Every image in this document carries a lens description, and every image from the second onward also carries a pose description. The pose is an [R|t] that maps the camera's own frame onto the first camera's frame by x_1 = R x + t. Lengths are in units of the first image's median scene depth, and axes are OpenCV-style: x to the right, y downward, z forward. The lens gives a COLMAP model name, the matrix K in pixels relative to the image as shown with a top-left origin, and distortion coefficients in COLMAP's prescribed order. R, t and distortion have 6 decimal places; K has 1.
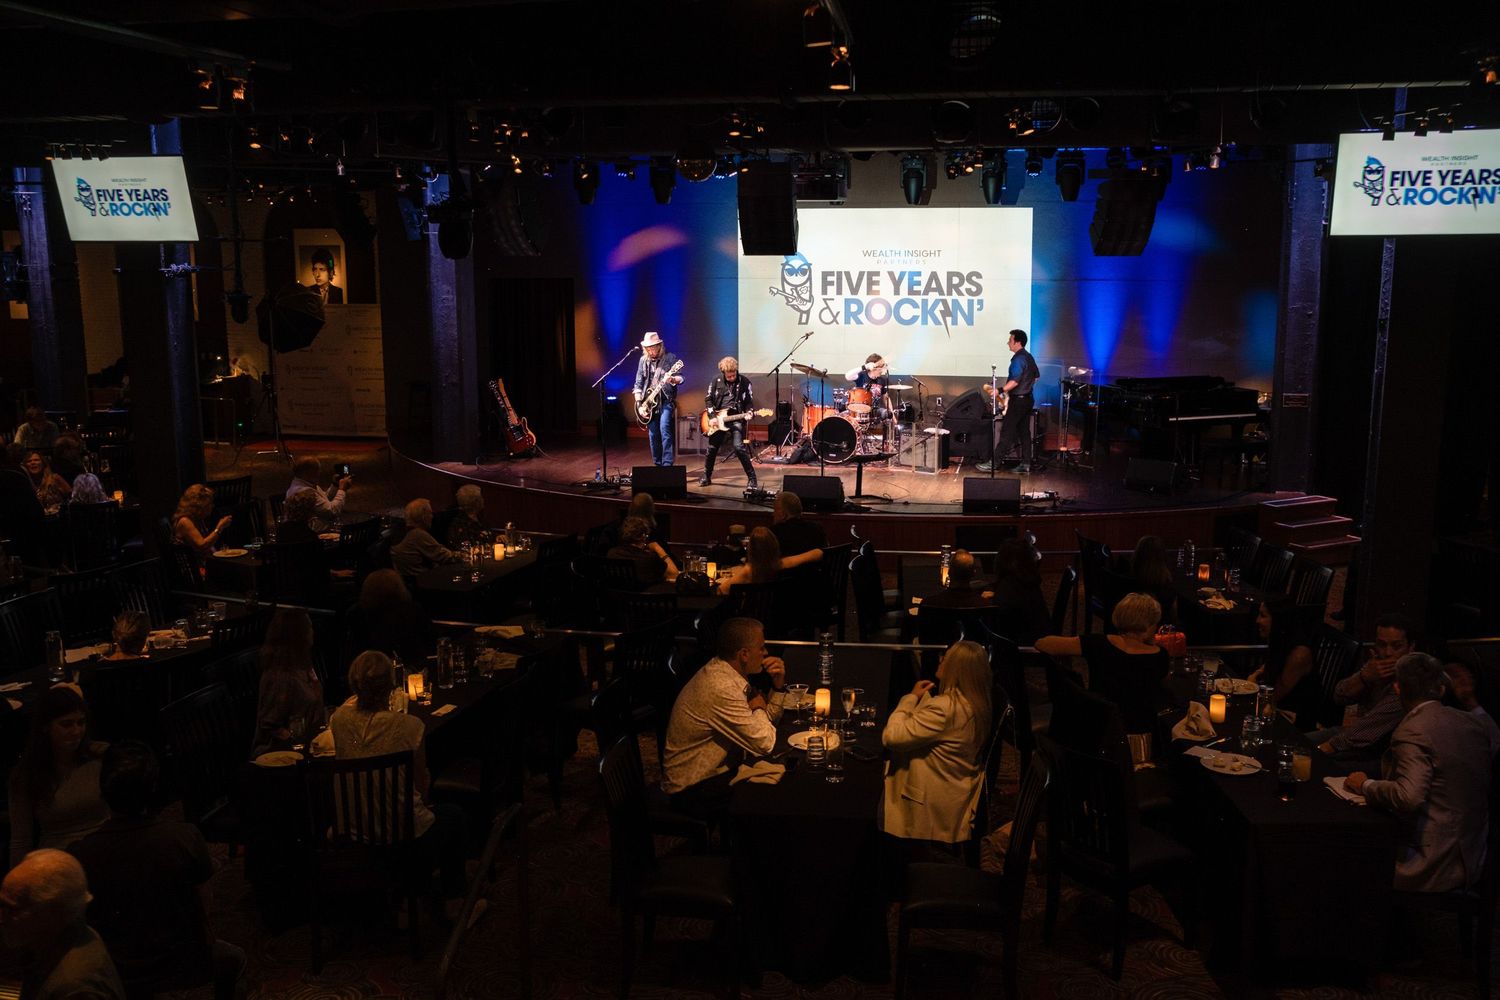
lens RADIAL K [[1482.1, 0, 775.9], [0, 1482.1, 497.8], [0, 0, 1]] dist [-0.082351, 0.182287]
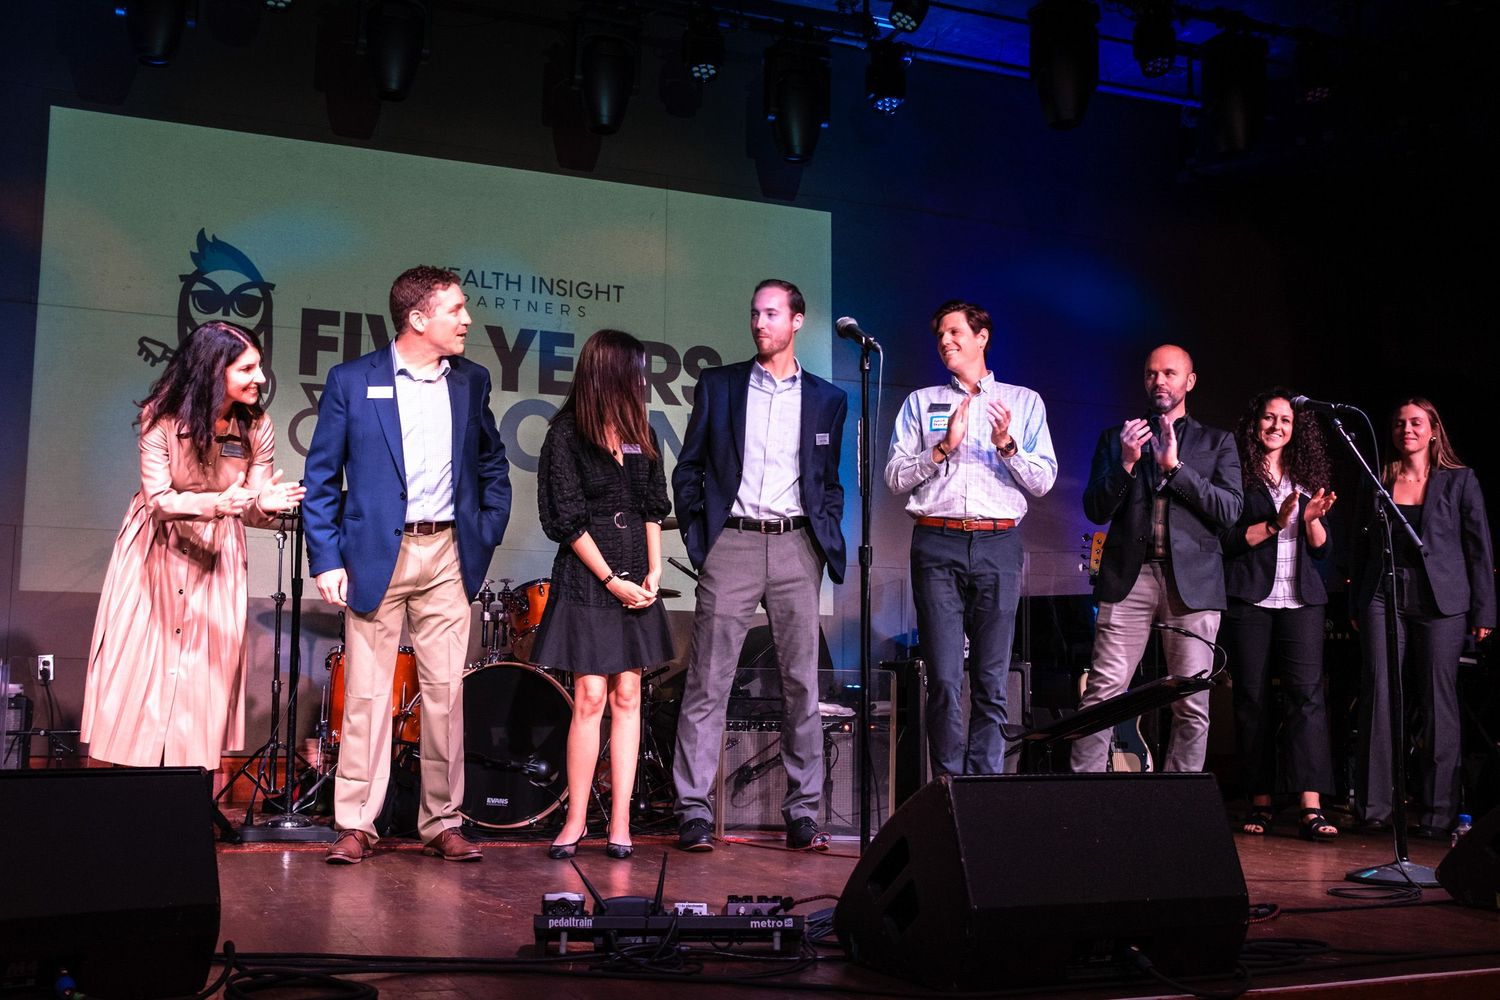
lens RADIAL K [[1531.5, 0, 722.1], [0, 1531.5, 526.1], [0, 0, 1]] dist [-0.075192, 0.153284]
pose [[0.828334, 0.073886, 0.555341, -0.085558], [0.084305, 0.963538, -0.253942, -0.001718], [-0.553855, 0.257167, 0.791903, 0.676559]]
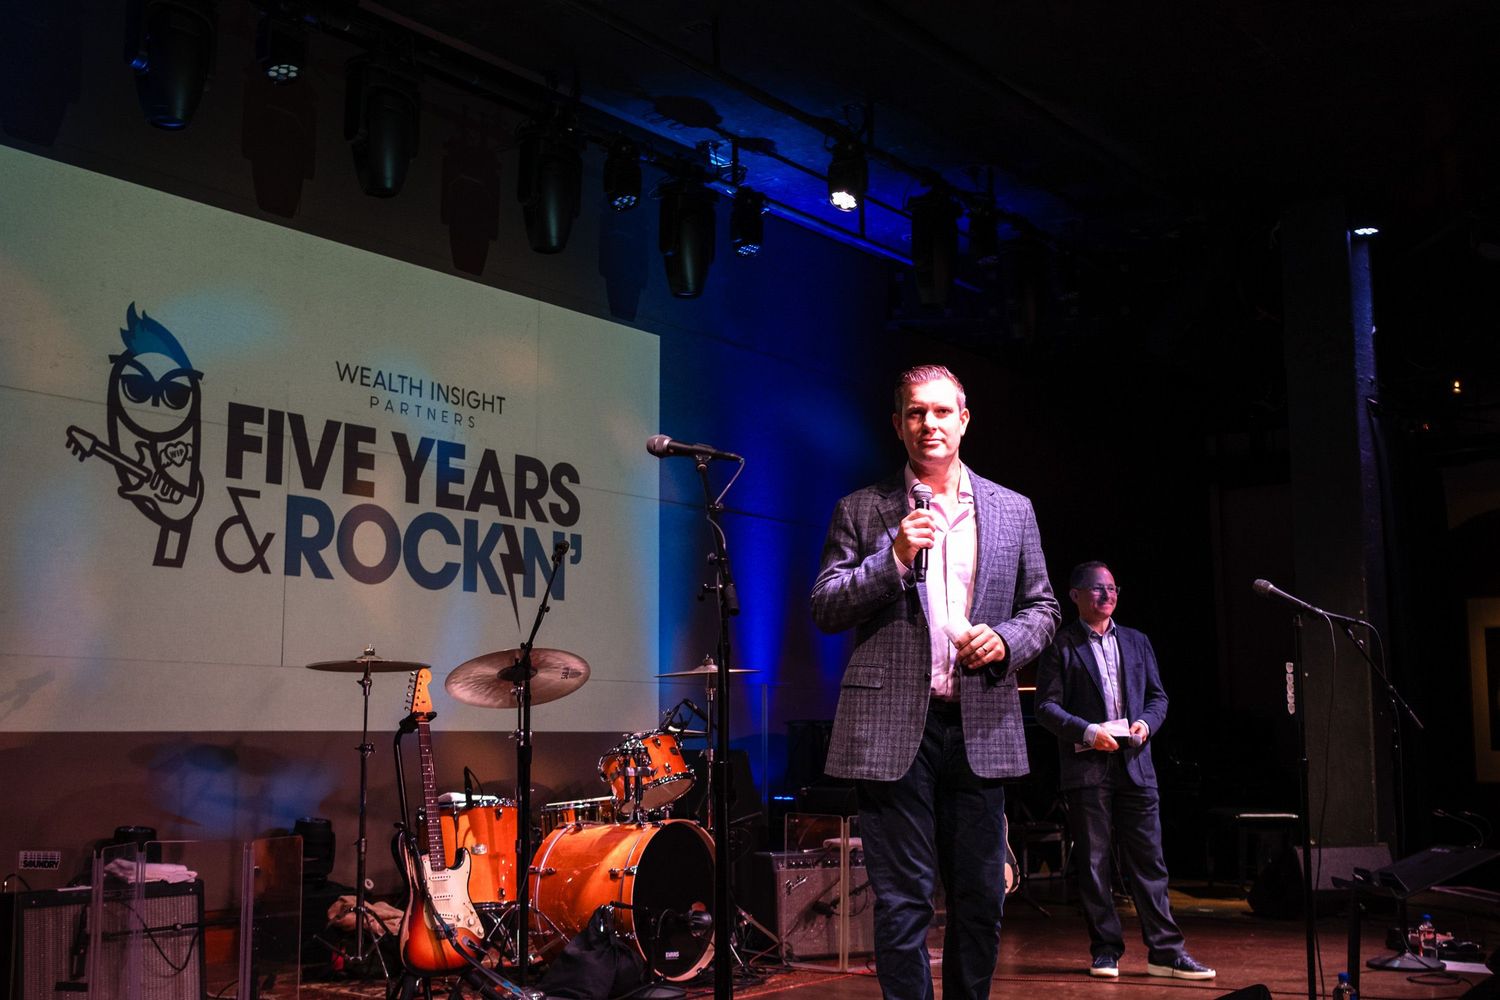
lens RADIAL K [[1681.6, 0, 790.7], [0, 1681.6, 505.5], [0, 0, 1]] dist [-0.030645, 0.036468]
pose [[0.403110, 0.127243, 0.906262, -0.244967], [0.158915, 0.965509, -0.206248, -0.039593], [-0.901248, 0.227159, 0.368985, 0.774103]]
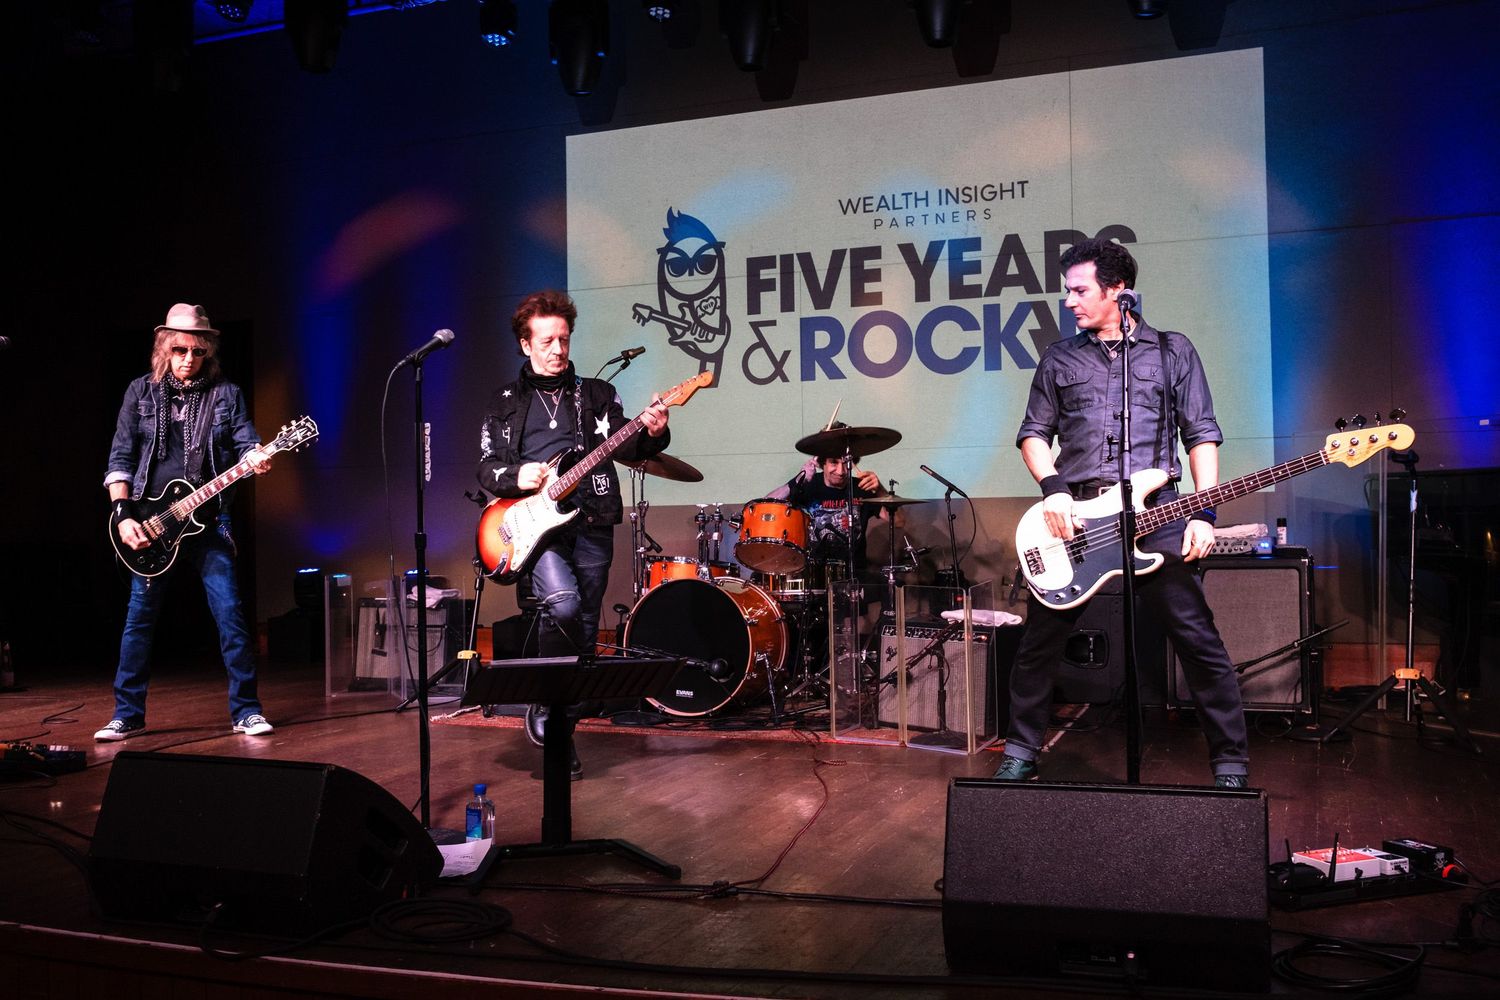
lens RADIAL K [[1442.2, 0, 760.2], [0, 1442.2, 506.3], [0, 0, 1]] dist [-0.082916, 0.180510]
pose [[0.986141, -0.015283, -0.165206, 0.102317], [-0.014237, 0.984281, -0.176036, -0.012198], [0.165299, 0.175948, 0.970422, 0.623885]]
